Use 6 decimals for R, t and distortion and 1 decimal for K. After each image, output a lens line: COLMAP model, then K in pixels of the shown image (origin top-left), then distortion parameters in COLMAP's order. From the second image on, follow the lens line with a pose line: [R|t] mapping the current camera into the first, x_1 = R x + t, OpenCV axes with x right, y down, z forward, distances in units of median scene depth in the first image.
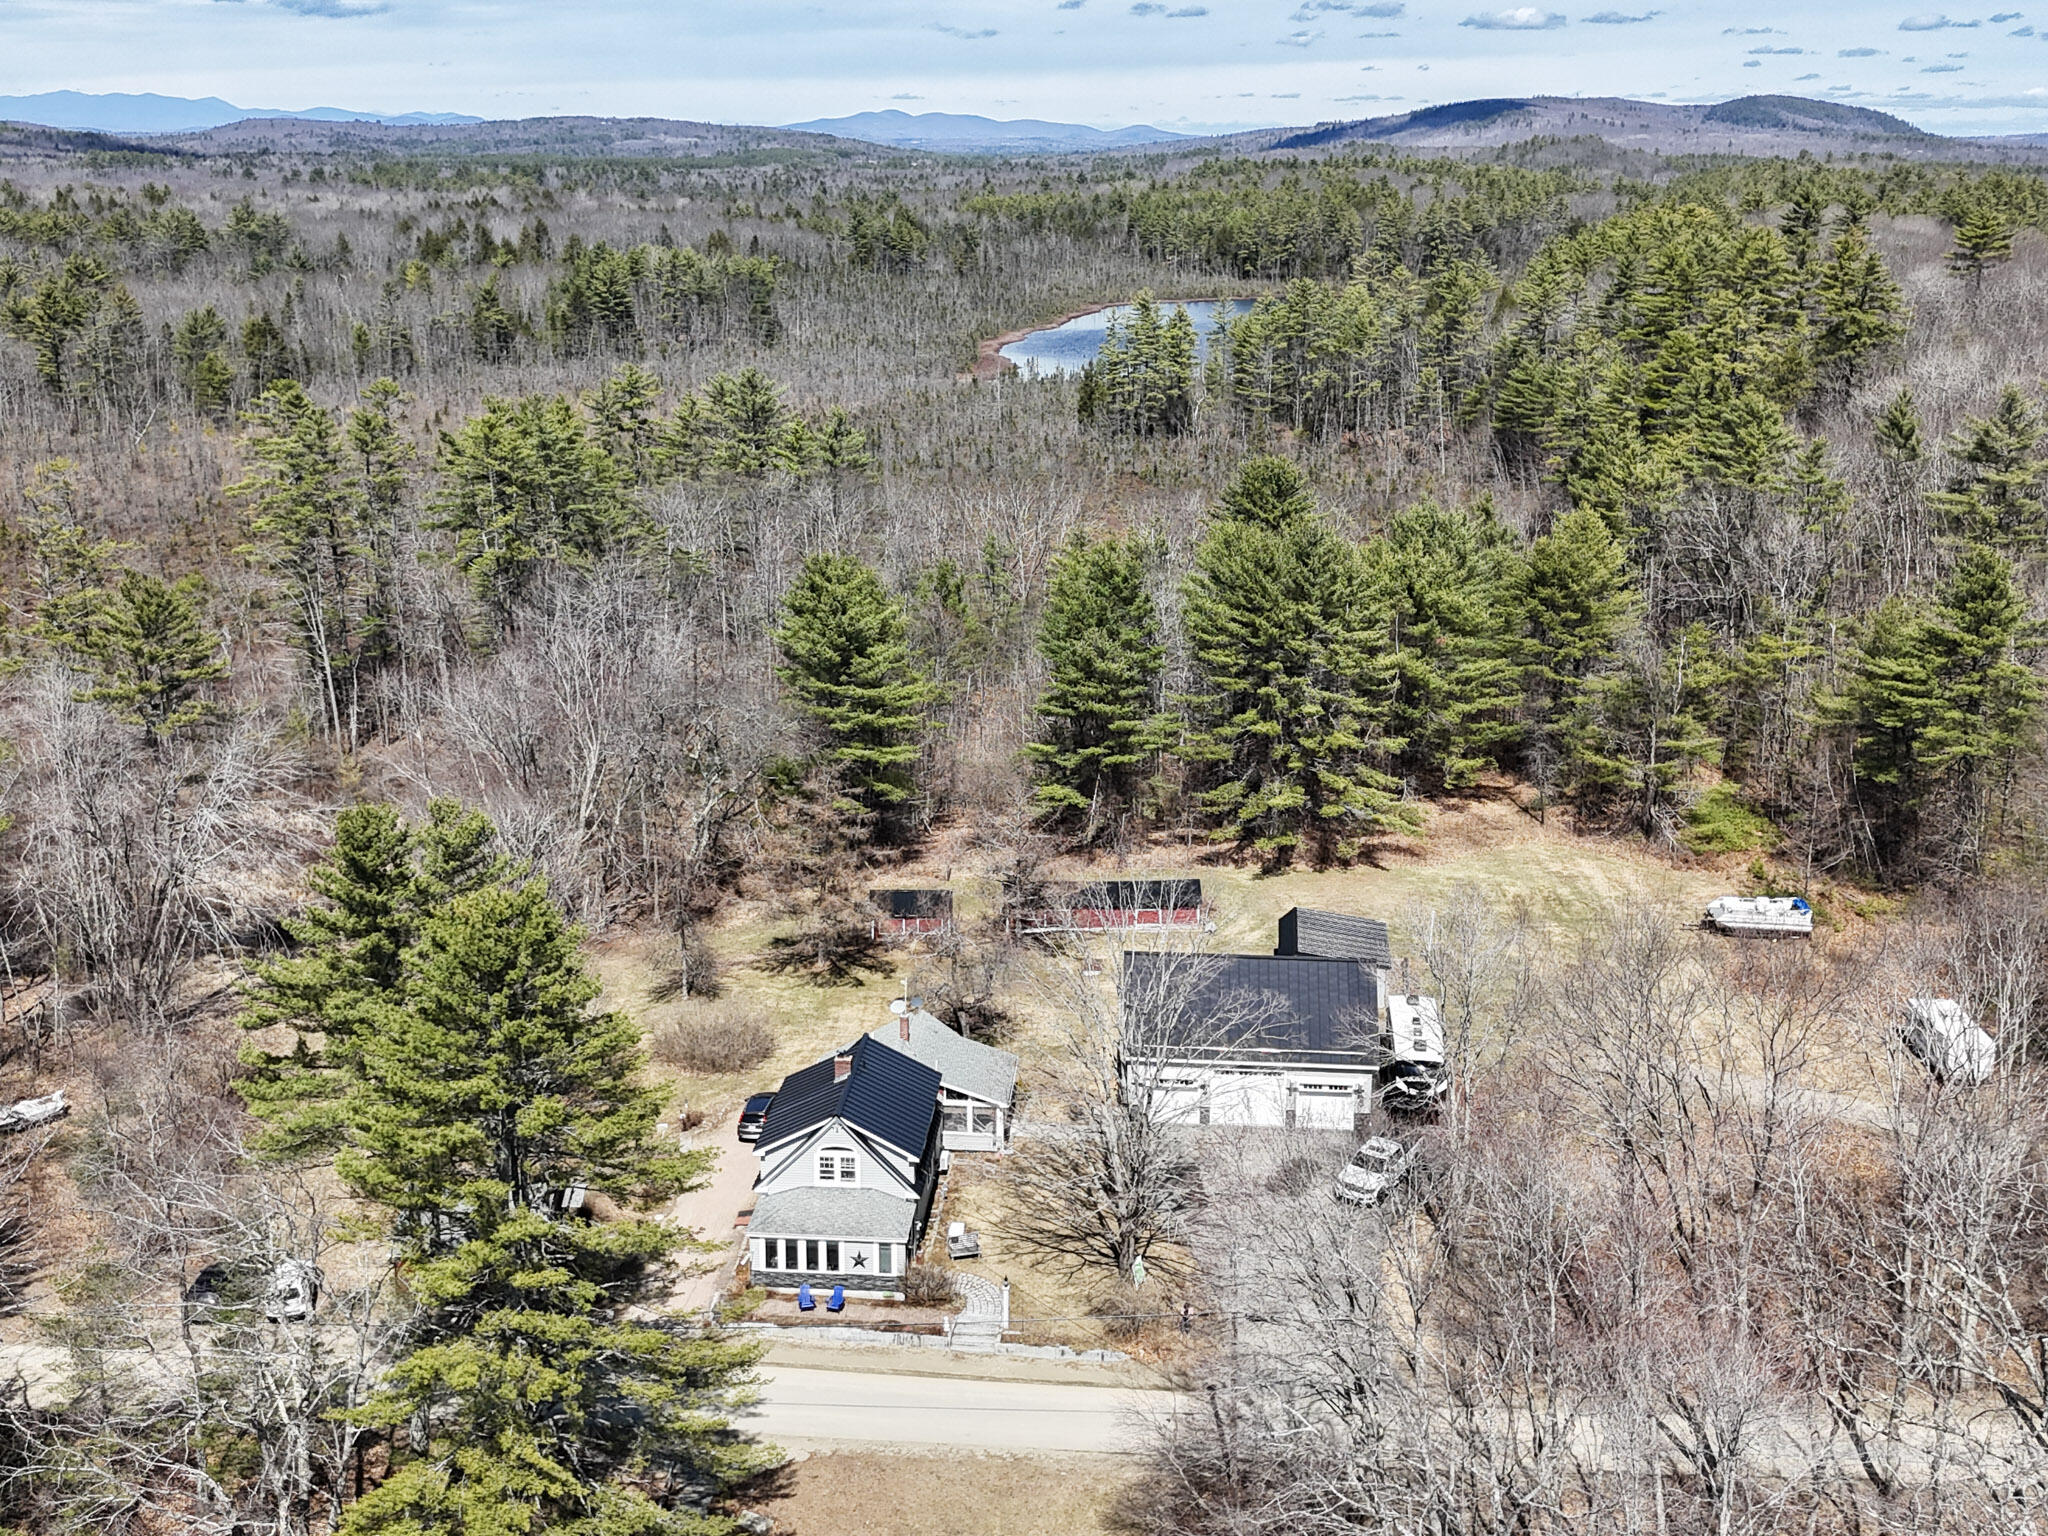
lens RADIAL K [[2180.0, 0, 1037.7], [0, 2180.0, 757.1], [0, 0, 1]] dist [0.140151, -0.347437]
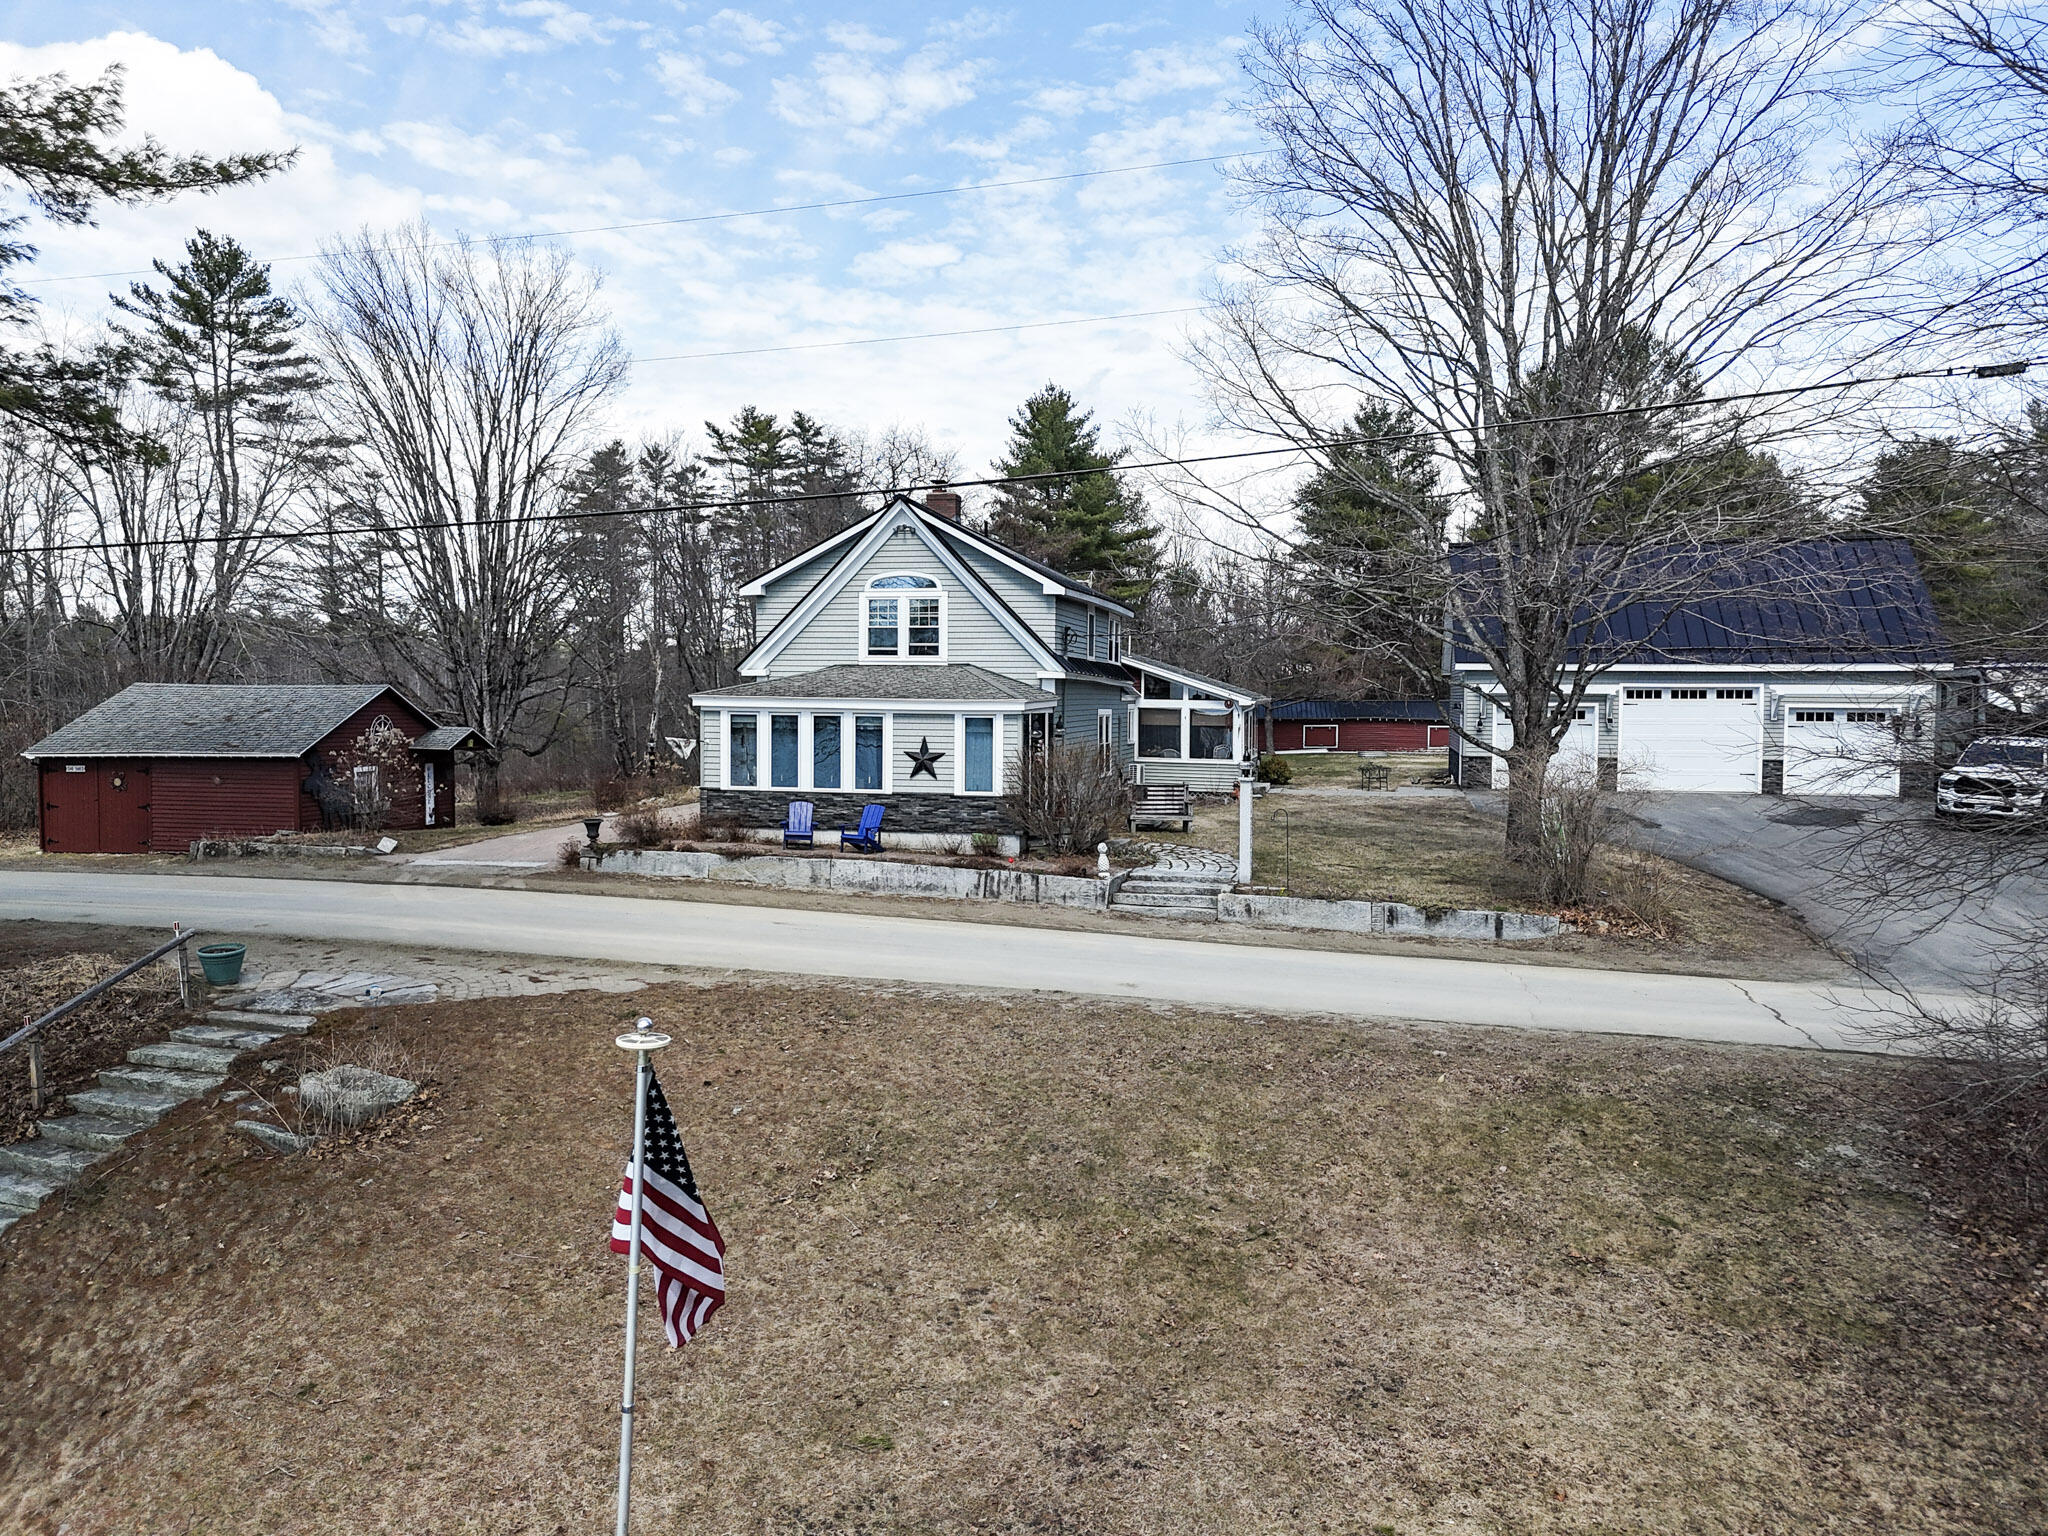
lens RADIAL K [[1491.8, 0, 1037.3], [0, 1491.8, 755.1], [0, 0, 1]] dist [0.135101, -0.209759]
pose [[0.987758, 0.006499, -0.155859, -0.009280], [-0.041974, 0.973356, -0.225424, 0.296528], [0.150242, 0.229206, 0.961713, 0.701566]]
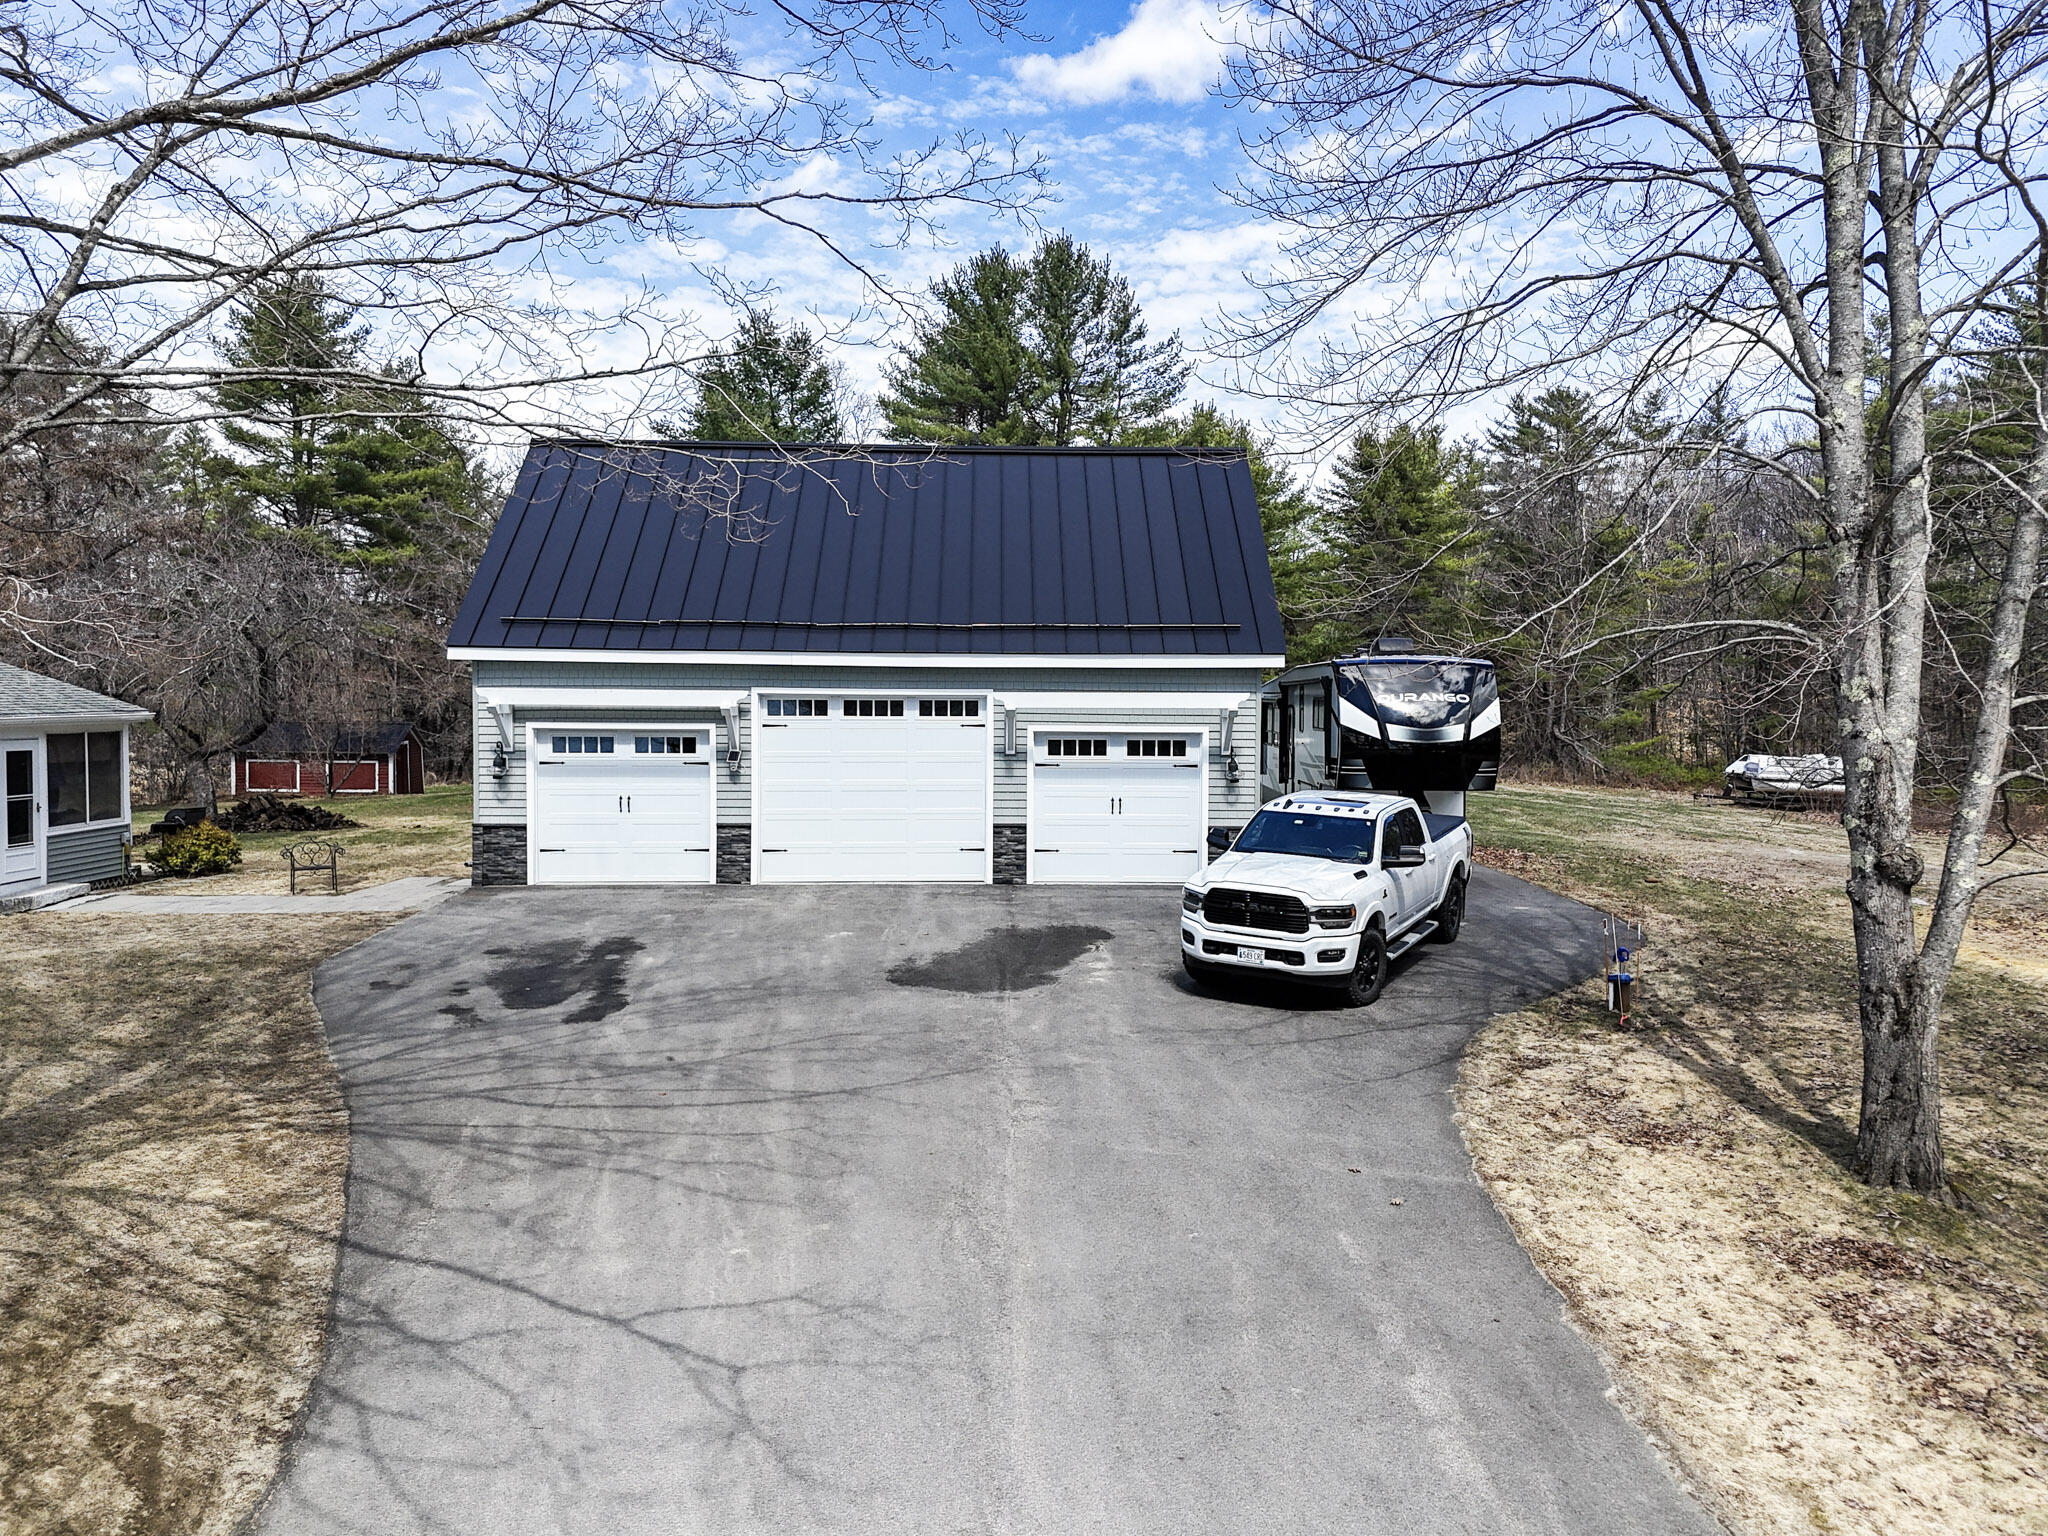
lens RADIAL K [[1500.7, 0, 1034.5], [0, 1500.7, 756.0], [0, 0, 1]] dist [0.073118, -0.065284]
pose [[0.995834, -0.002939, 0.091135, 0.116050], [0.023993, 0.972705, -0.230800, 0.234566], [-0.087969, 0.232025, 0.968724, 0.919952]]
